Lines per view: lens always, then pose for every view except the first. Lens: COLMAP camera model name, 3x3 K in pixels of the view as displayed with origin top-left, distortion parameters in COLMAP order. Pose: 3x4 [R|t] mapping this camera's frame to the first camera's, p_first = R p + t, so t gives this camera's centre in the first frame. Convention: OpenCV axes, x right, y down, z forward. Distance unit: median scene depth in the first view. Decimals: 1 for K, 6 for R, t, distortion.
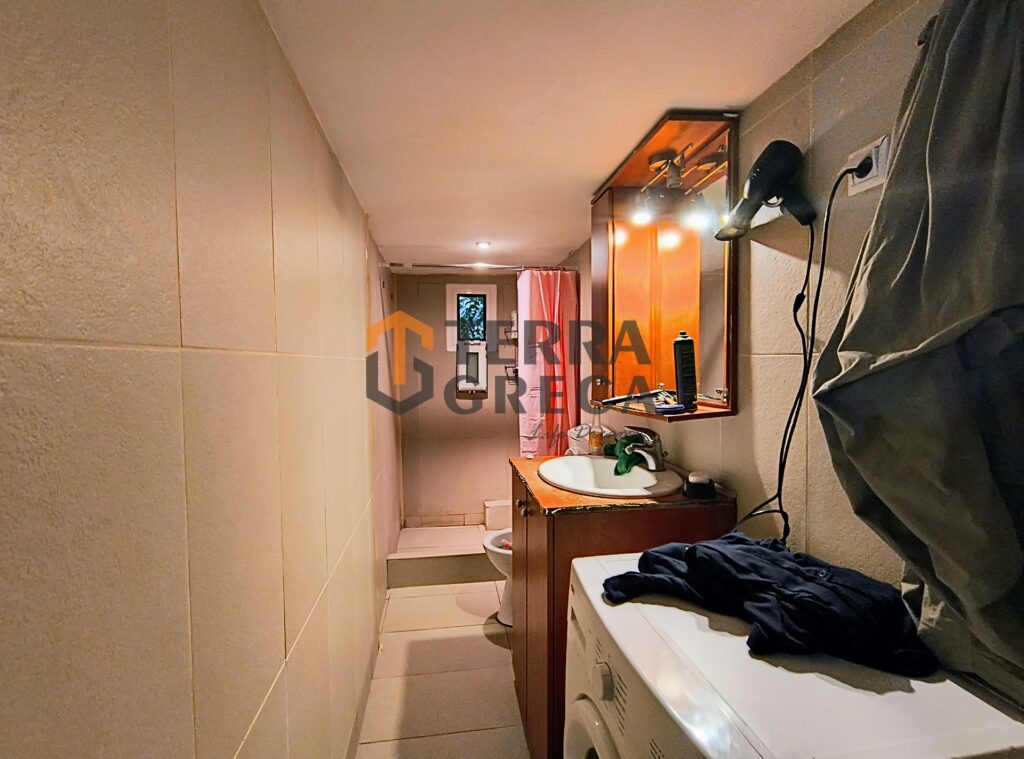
lens RADIAL K [[470.5, 0, 511.5], [0, 470.5, 381.9], [0, 0, 1]] dist [-0.000402, -0.001172]
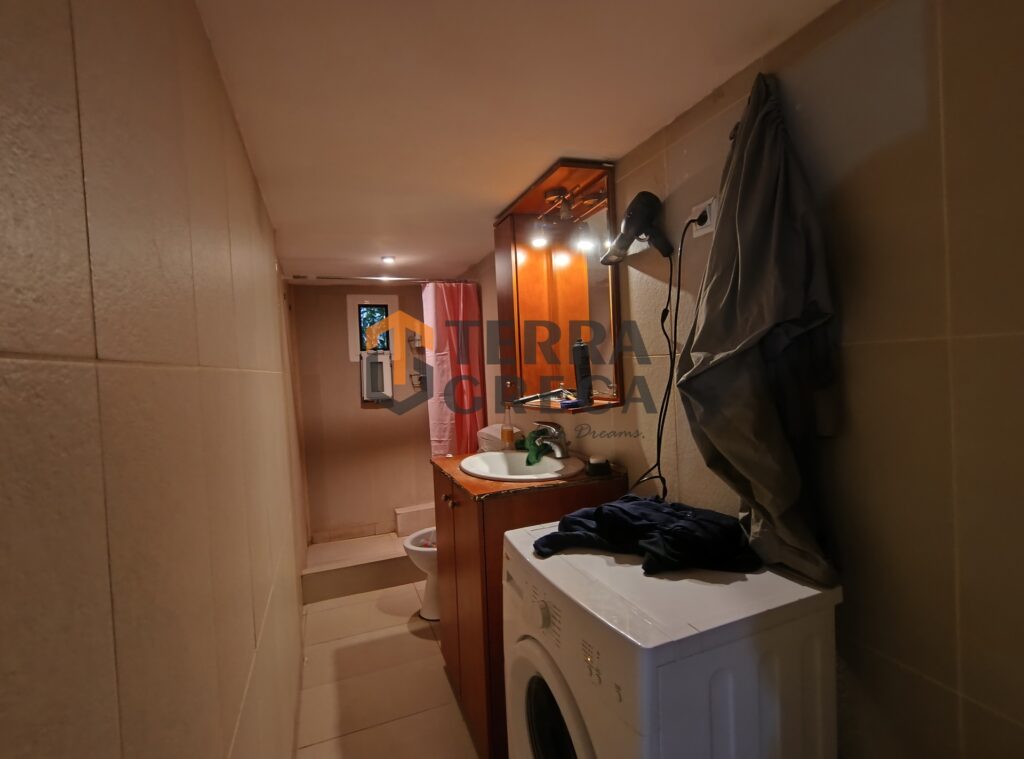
lens RADIAL K [[470.5, 0, 511.5], [0, 470.5, 381.9], [0, 0, 1]] dist [-0.000402, -0.001172]
pose [[0.973919, -0.043979, 0.222592, -0.093467], [0.047093, 0.998853, -0.008699, 0.006562], [-0.221954, 0.018955, 0.974873, -0.161195]]
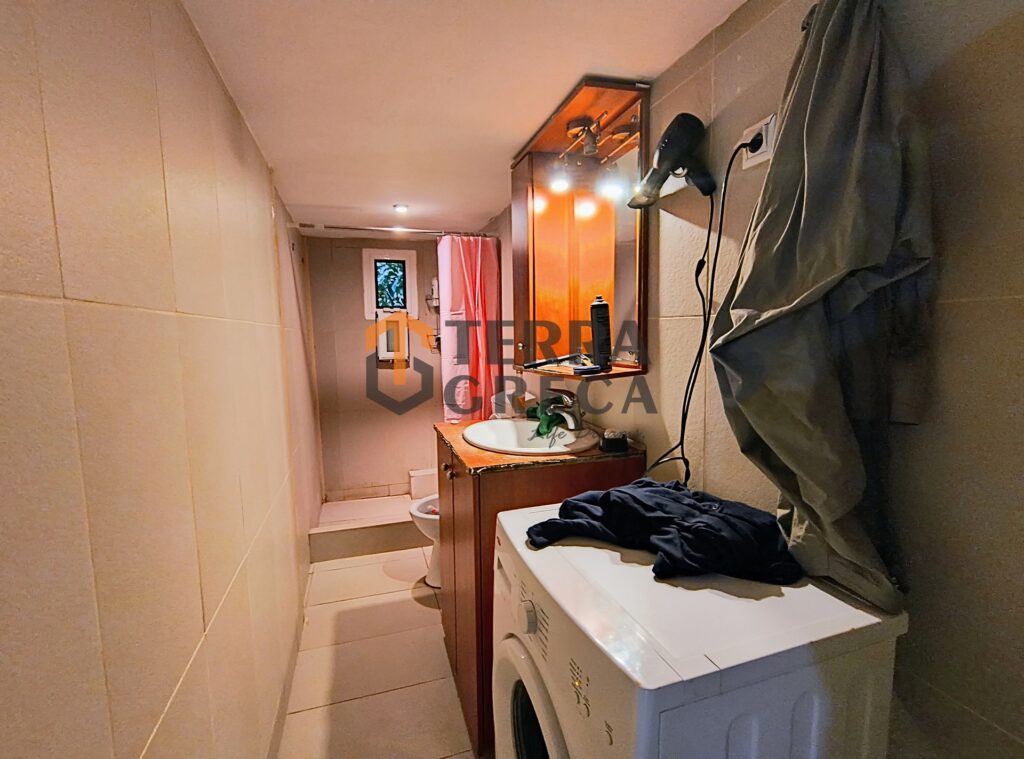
lens RADIAL K [[470.5, 0, 511.5], [0, 470.5, 381.9], [0, 0, 1]] dist [-0.000402, -0.001172]
pose [[0.986551, -0.023195, 0.161800, -0.002809], [0.013126, 0.997926, 0.063027, 0.018551], [-0.162927, -0.060055, 0.984809, -0.017208]]
